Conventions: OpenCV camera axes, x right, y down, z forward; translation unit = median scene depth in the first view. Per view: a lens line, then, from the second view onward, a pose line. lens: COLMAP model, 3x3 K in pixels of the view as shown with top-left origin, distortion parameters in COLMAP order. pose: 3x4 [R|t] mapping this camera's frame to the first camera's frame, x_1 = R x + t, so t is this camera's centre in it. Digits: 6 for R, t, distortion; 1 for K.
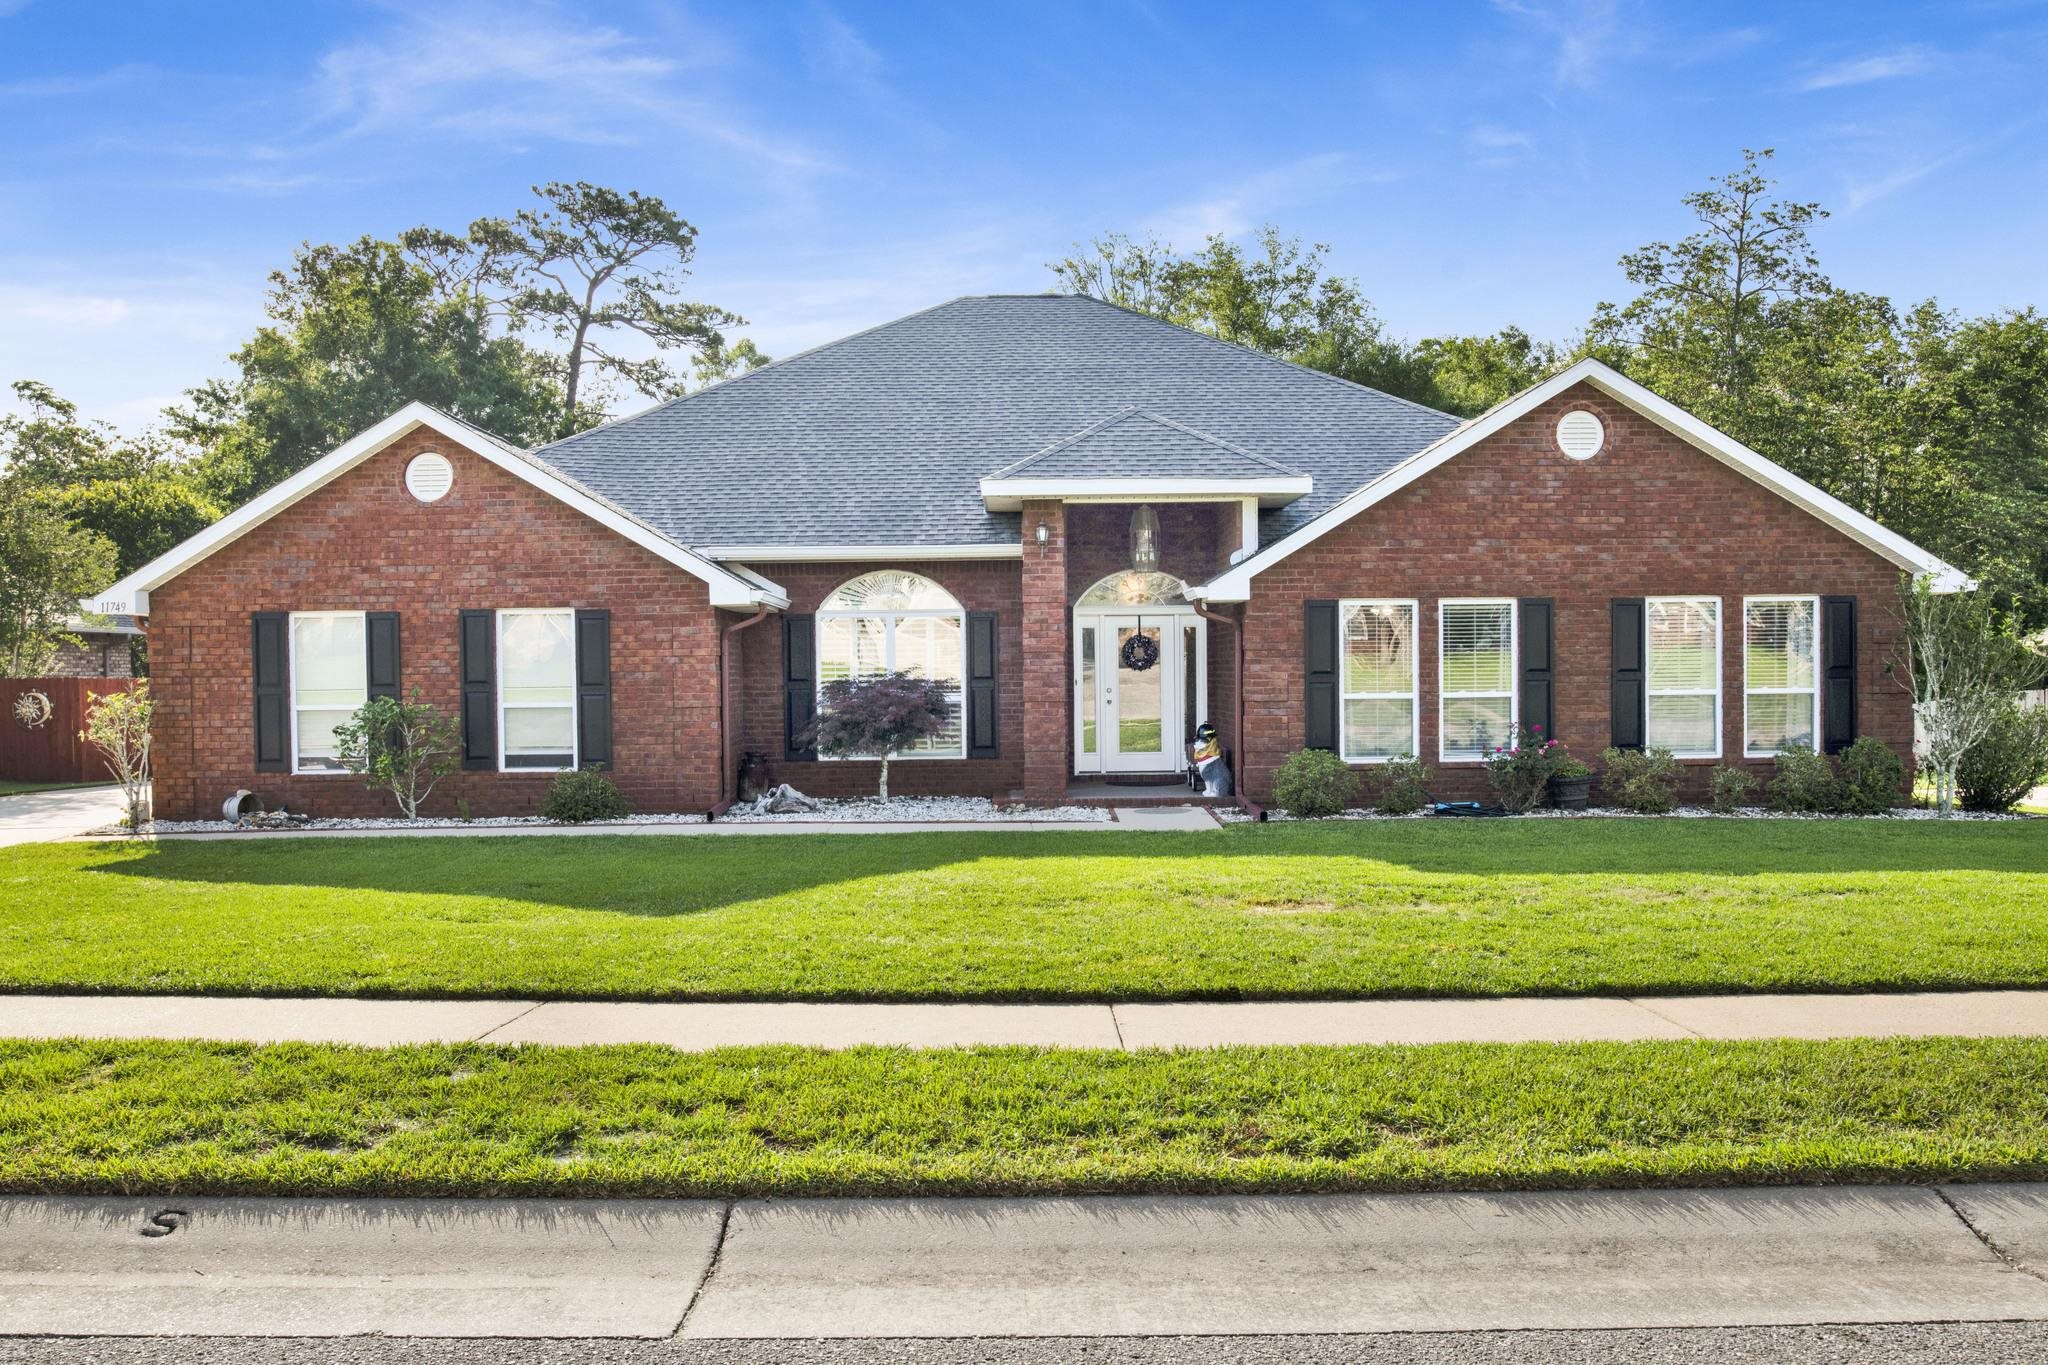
lens RADIAL K [[1687.0, 0, 1032.1], [0, 1687.0, 721.4], [0, 0, 1]] dist [-0.056728, 0.003637]
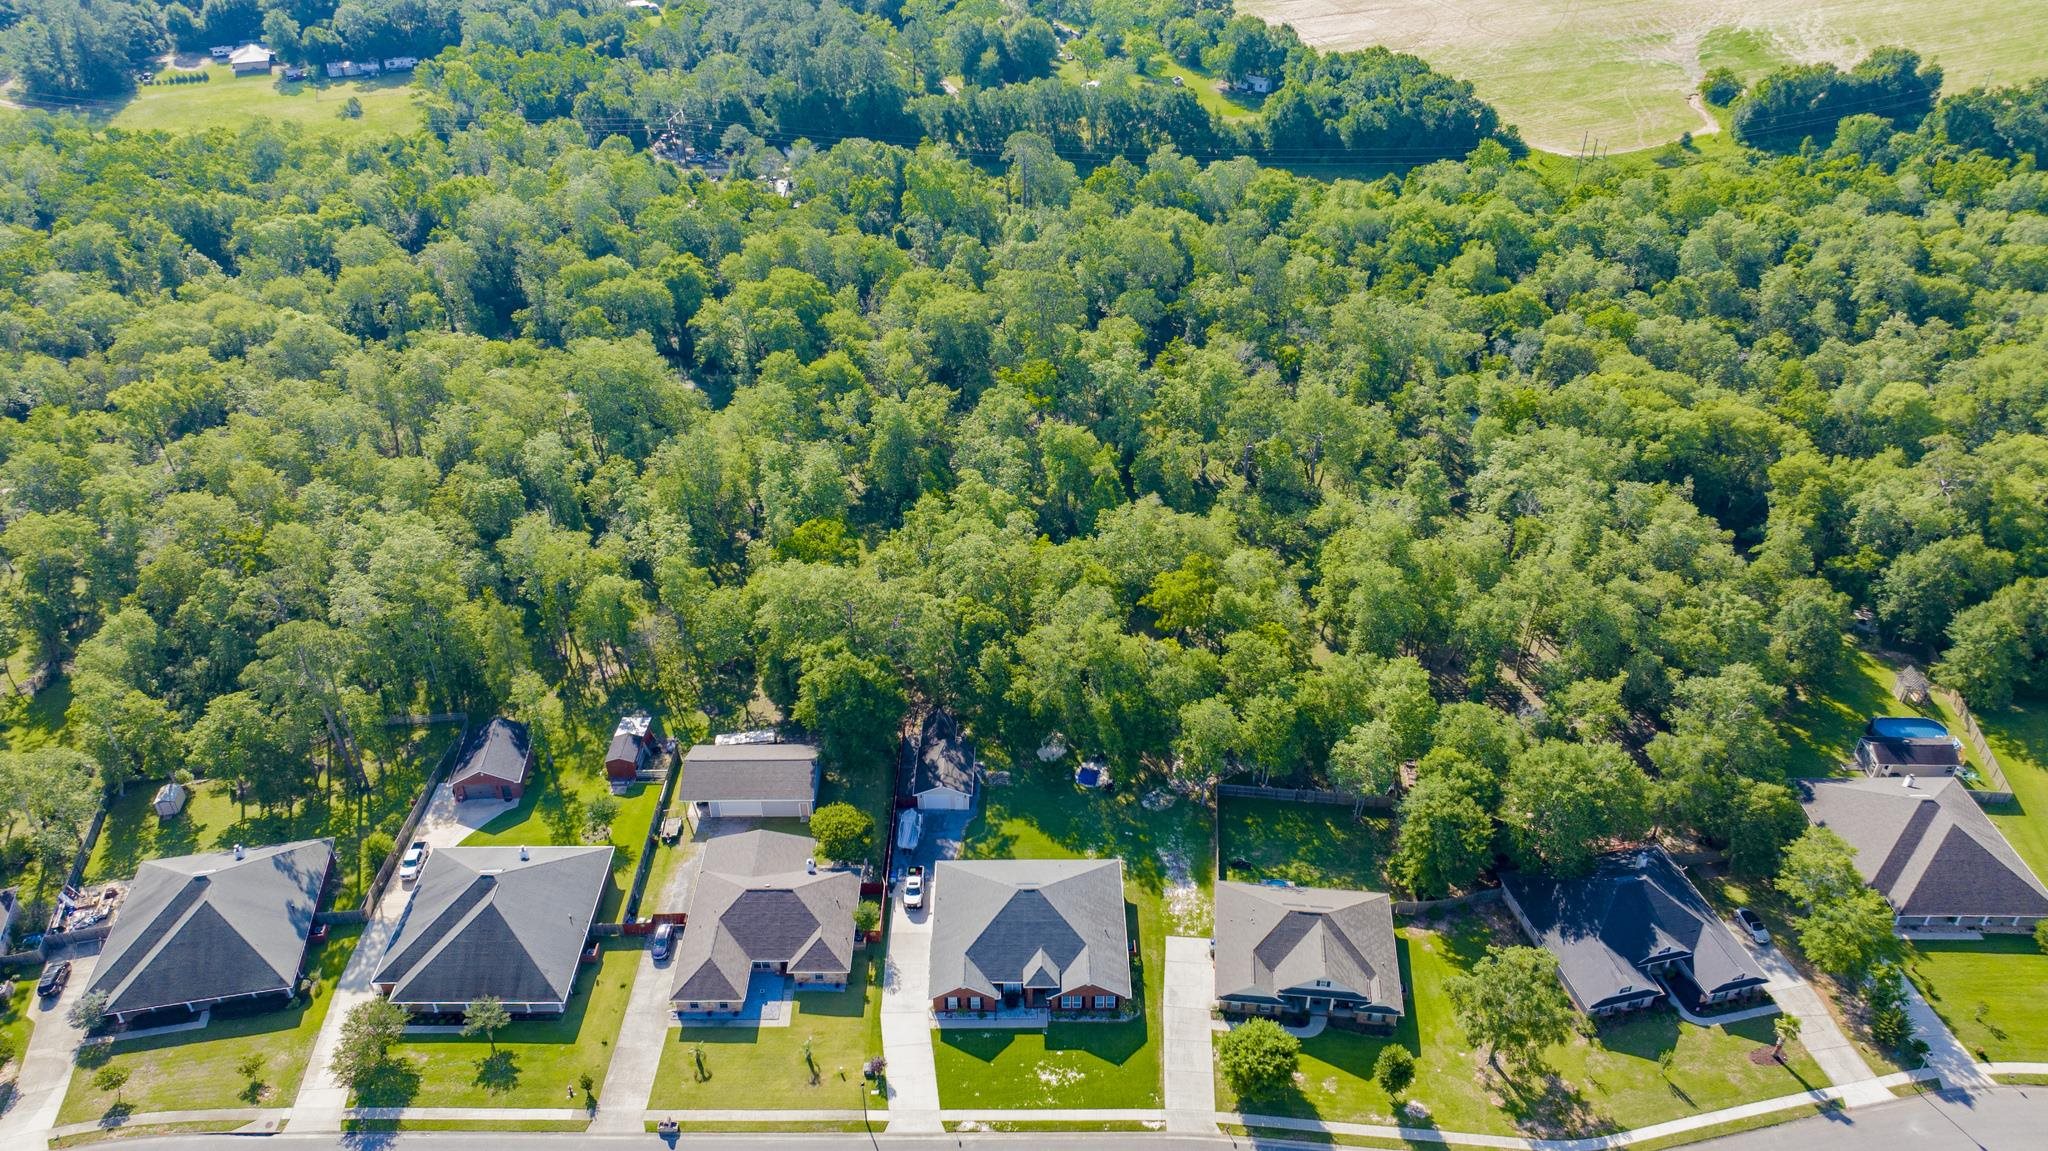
lens RADIAL K [[1440.5, 0, 1035.7], [0, 1440.5, 571.5], [0, 0, 1]] dist [-0.022061, 0.008879]
pose [[0.999917, 0.010383, 0.007652, -0.047066], [-0.012868, 0.843676, 0.536698, -6.327578], [-0.000883, -0.536752, 0.843740, -4.445867]]
